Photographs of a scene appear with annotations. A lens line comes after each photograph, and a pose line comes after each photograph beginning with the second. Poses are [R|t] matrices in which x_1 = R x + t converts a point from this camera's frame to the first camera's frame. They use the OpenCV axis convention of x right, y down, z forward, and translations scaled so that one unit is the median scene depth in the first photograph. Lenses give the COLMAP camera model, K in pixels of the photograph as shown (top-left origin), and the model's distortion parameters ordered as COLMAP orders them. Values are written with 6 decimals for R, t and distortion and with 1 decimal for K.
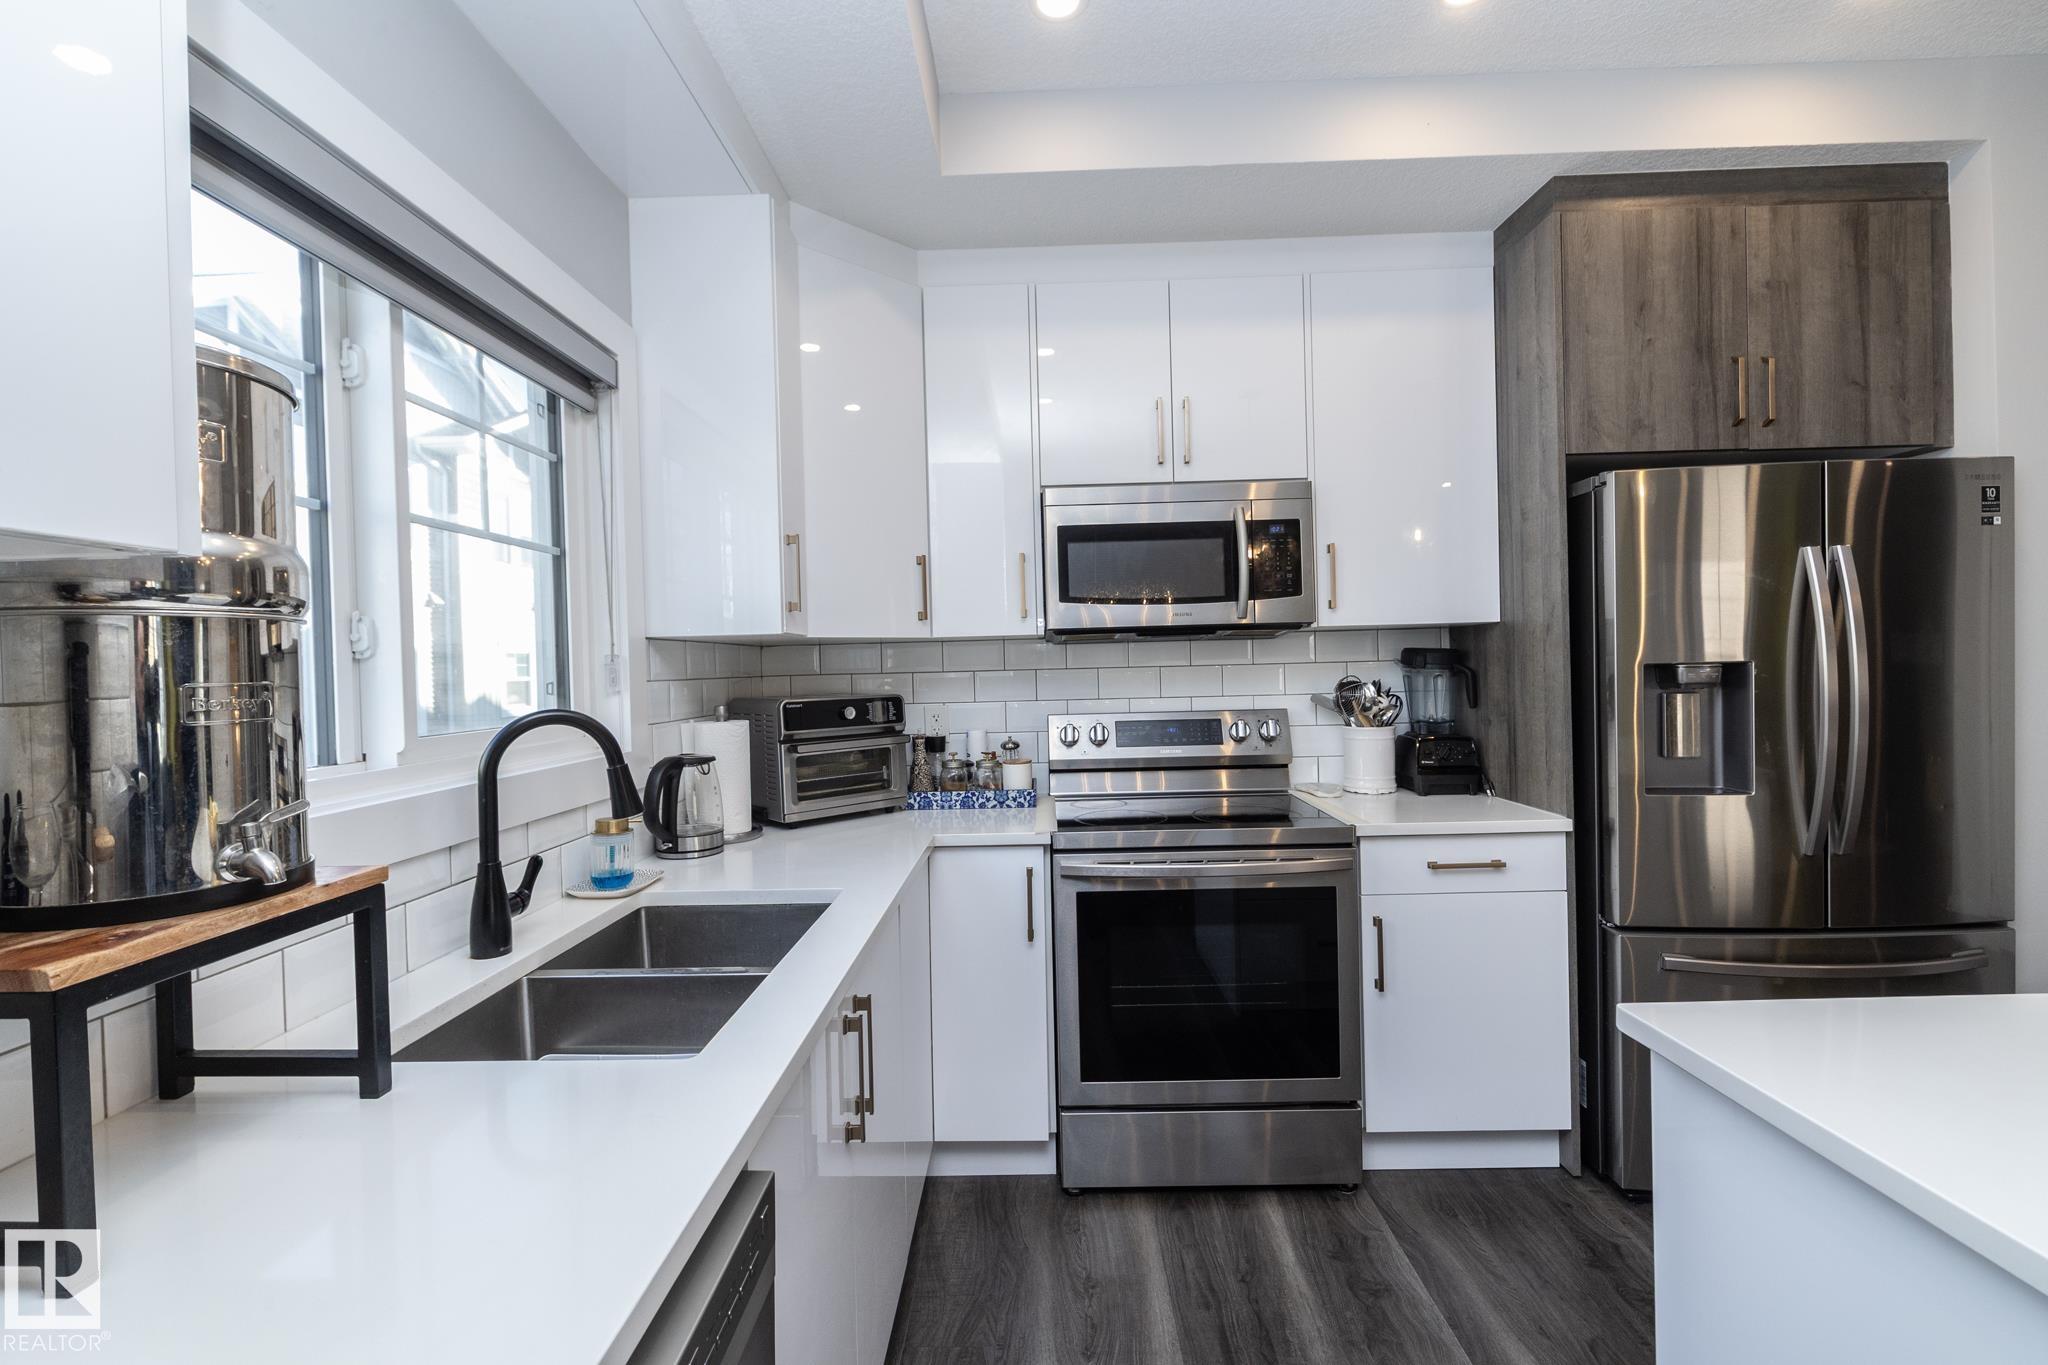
lens RADIAL K [[870.7, 0, 1027.8], [0, 870.7, 680.5], [0, 0, 1]] dist [-0.000582, -0.000602]
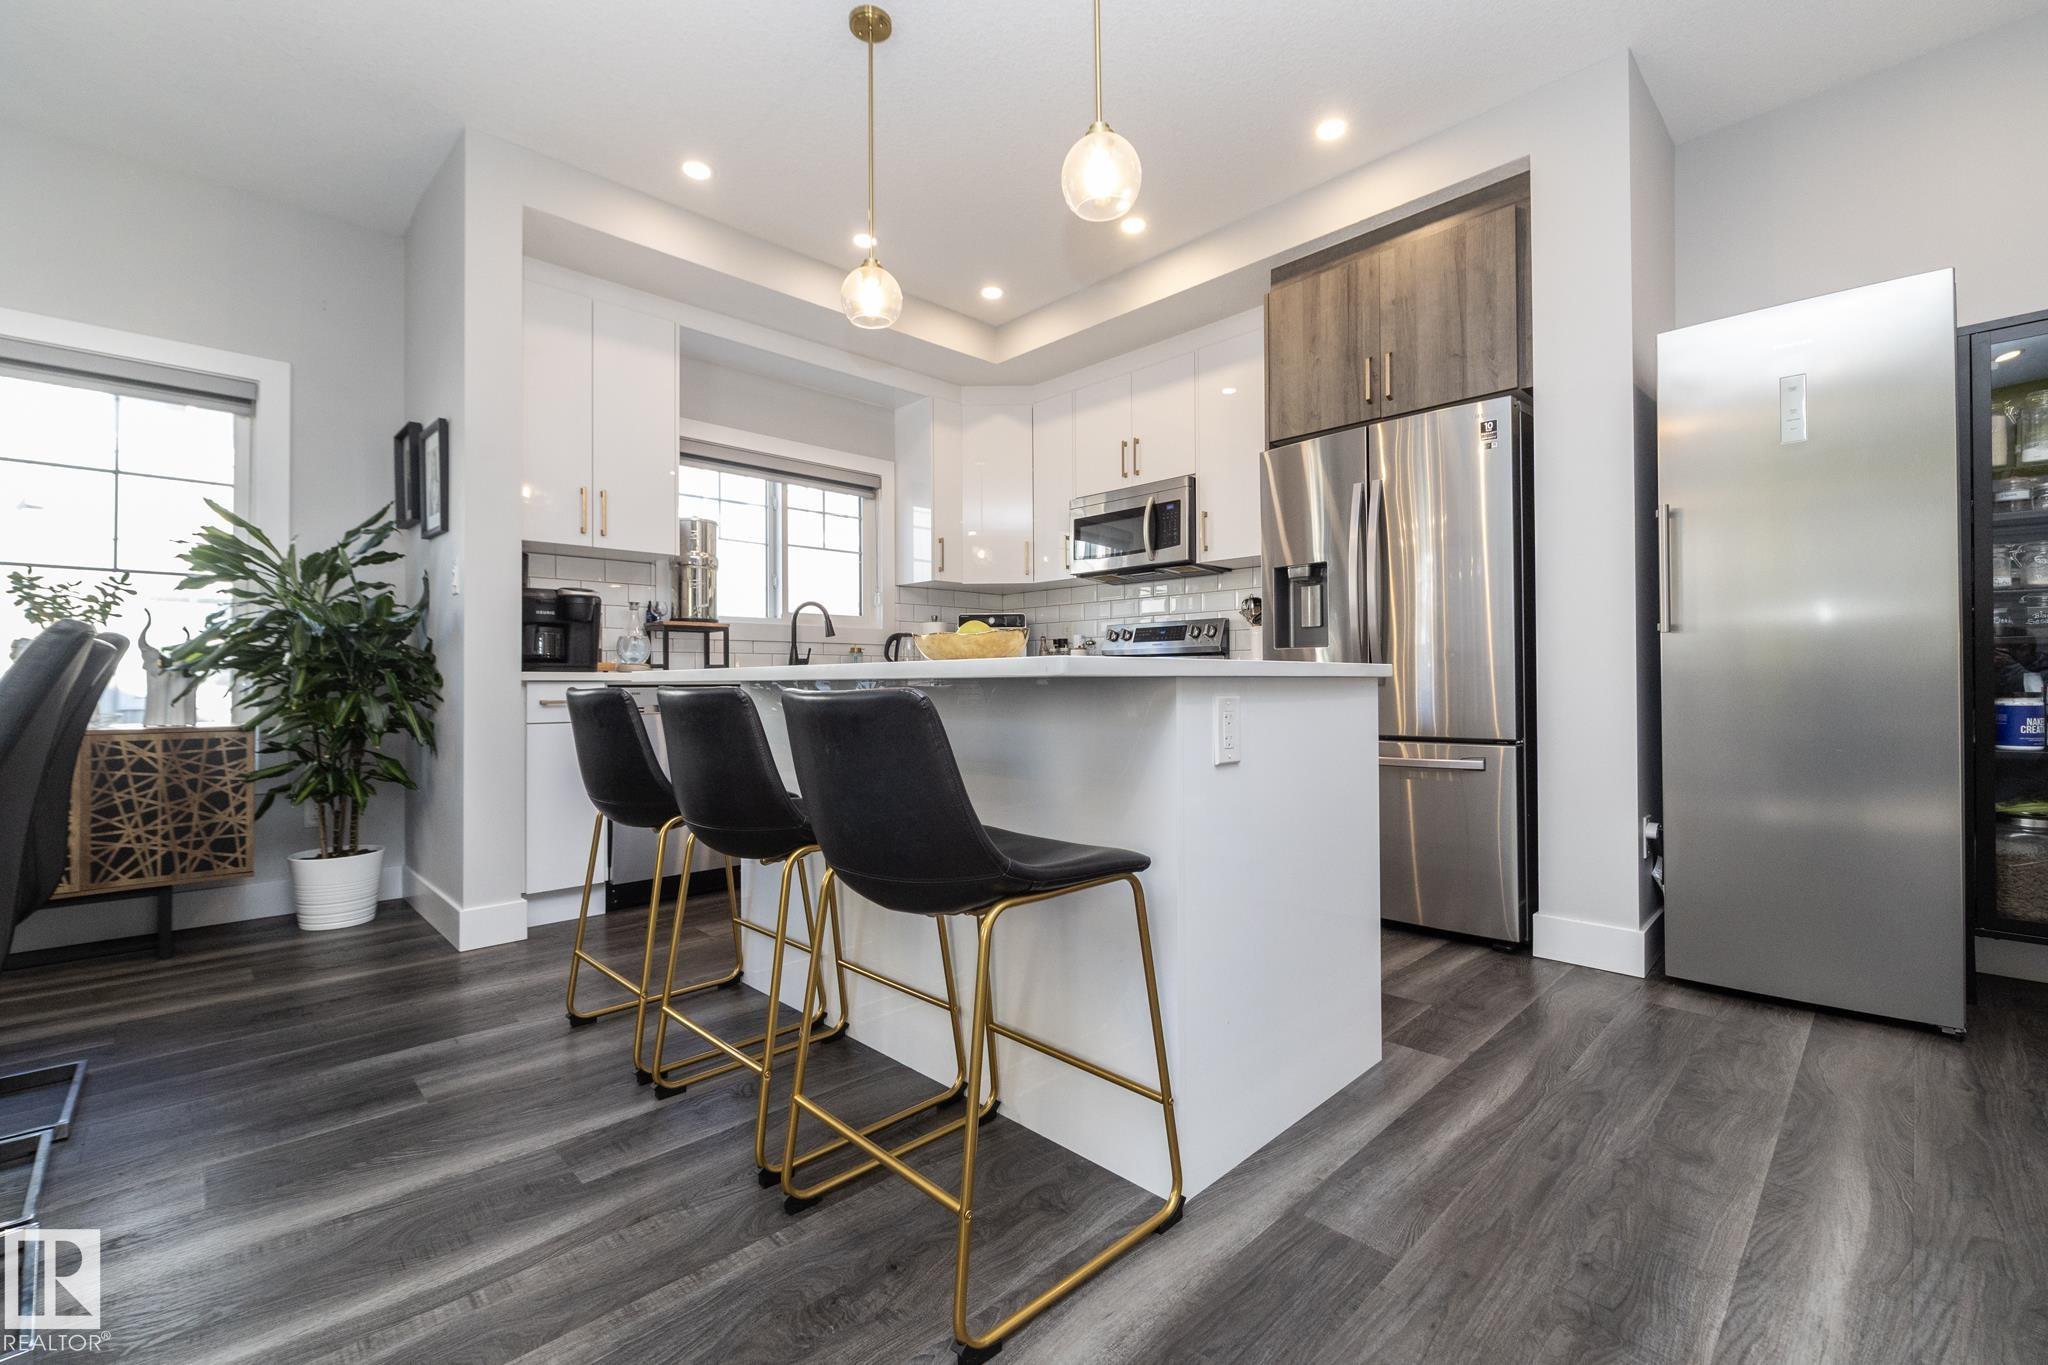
lens RADIAL K [[870.7, 0, 1027.8], [0, 870.7, 680.5], [0, 0, 1]] dist [-0.000582, -0.000602]
pose [[0.712692, 0.021105, -0.701159, 1.446231], [-0.021704, 0.999732, 0.008032, 0.177857], [0.701141, 0.009494, 0.712959, -0.457178]]
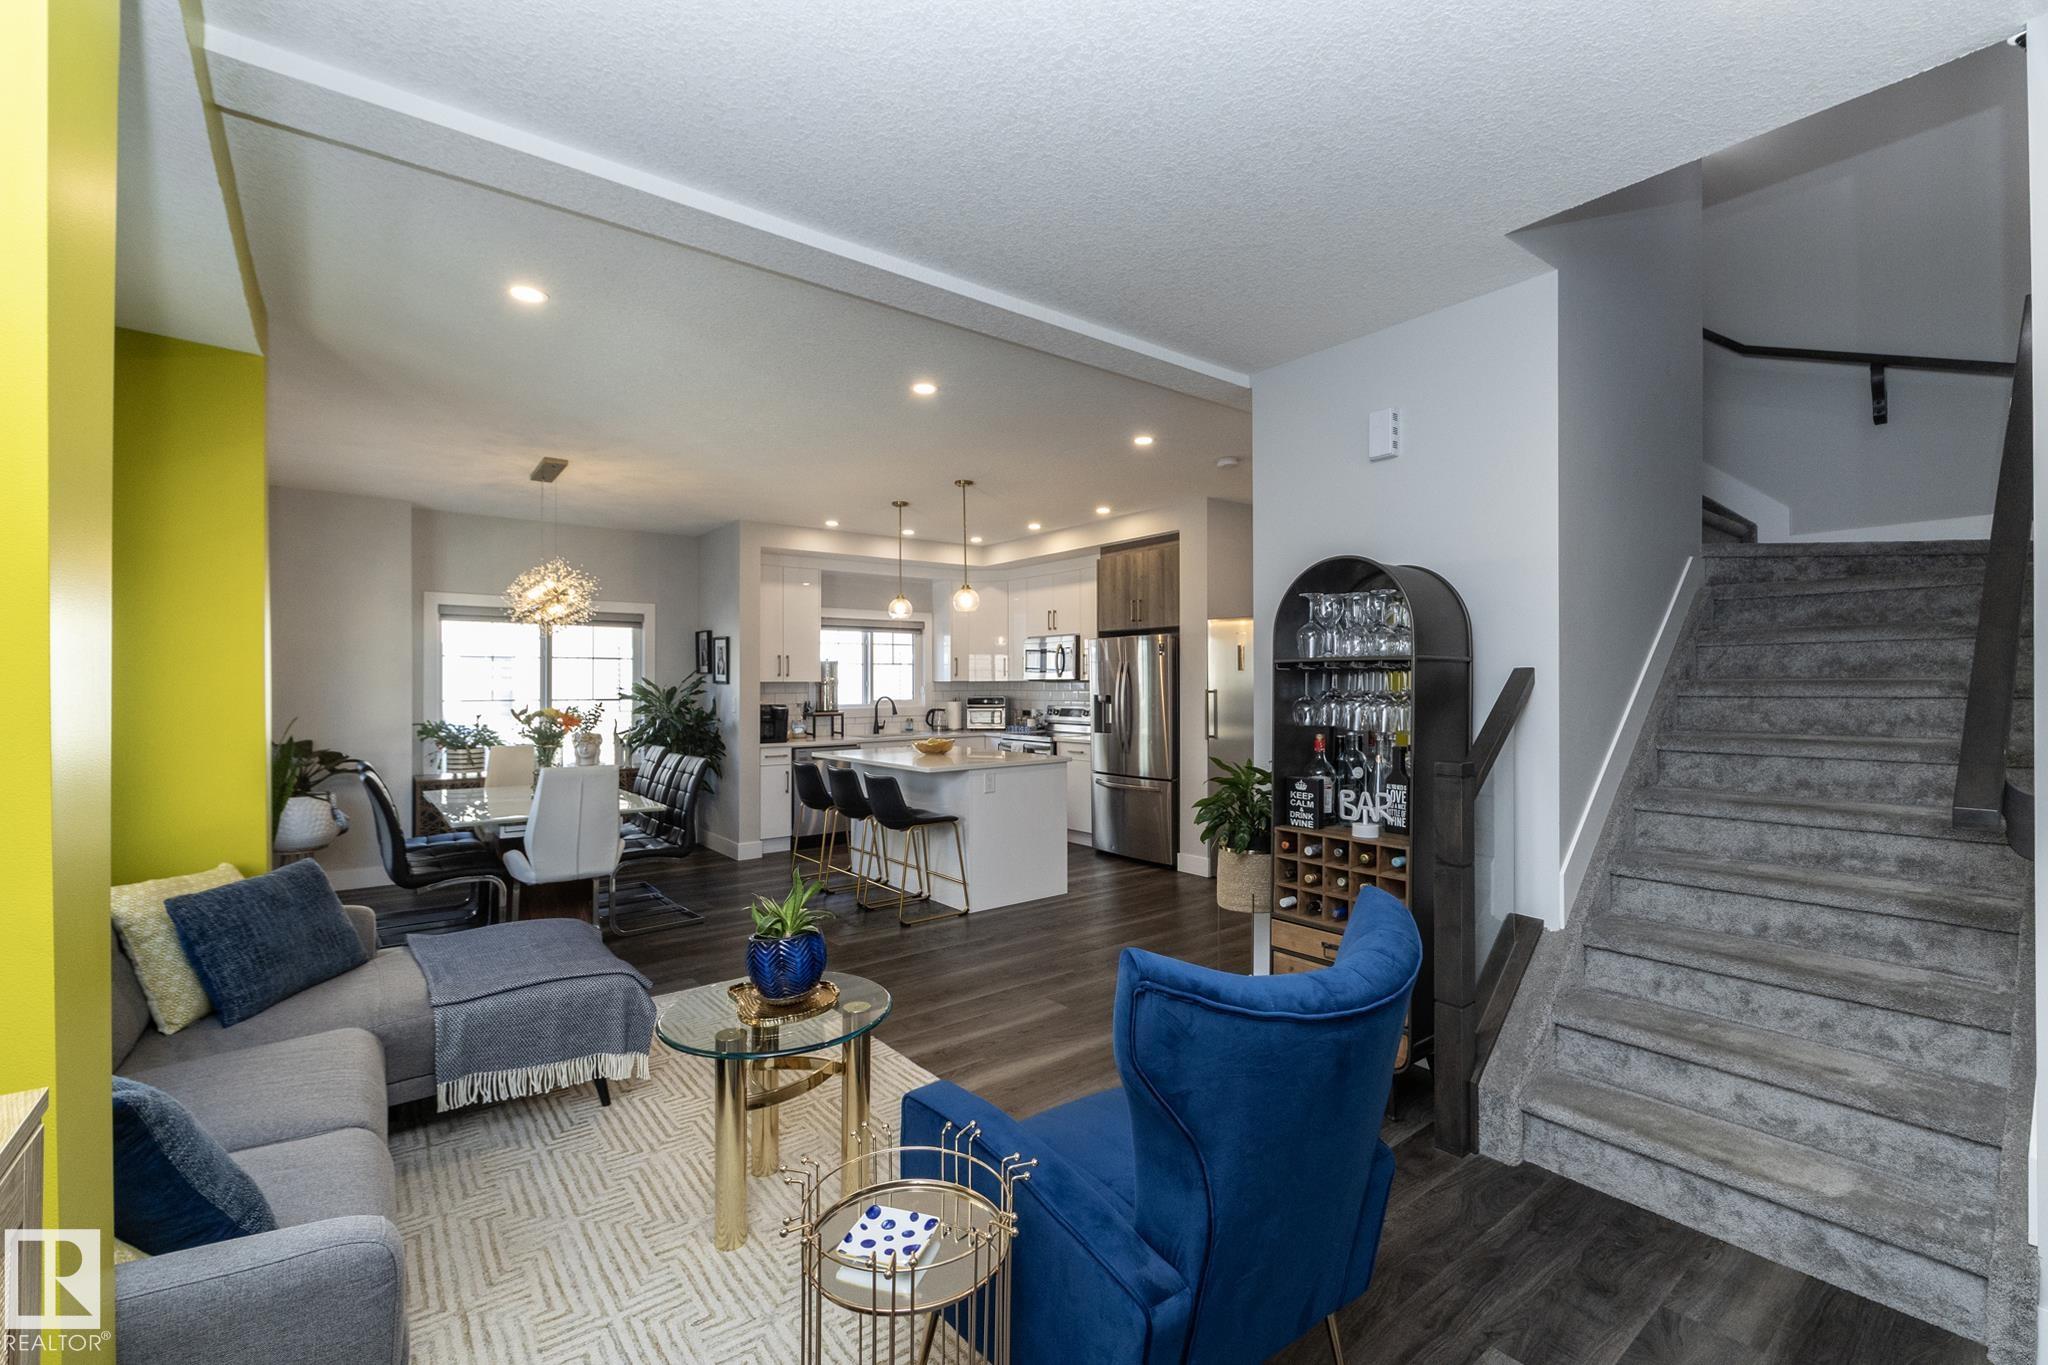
lens RADIAL K [[870.7, 0, 1027.8], [0, 870.7, 680.5], [0, 0, 1]] dist [-0.000582, -0.000602]
pose [[0.634200, 0.019434, -0.772925, 3.045037], [-0.019876, 0.999763, 0.008830, -0.095899], [0.772914, 0.009763, 0.634436, -1.328225]]
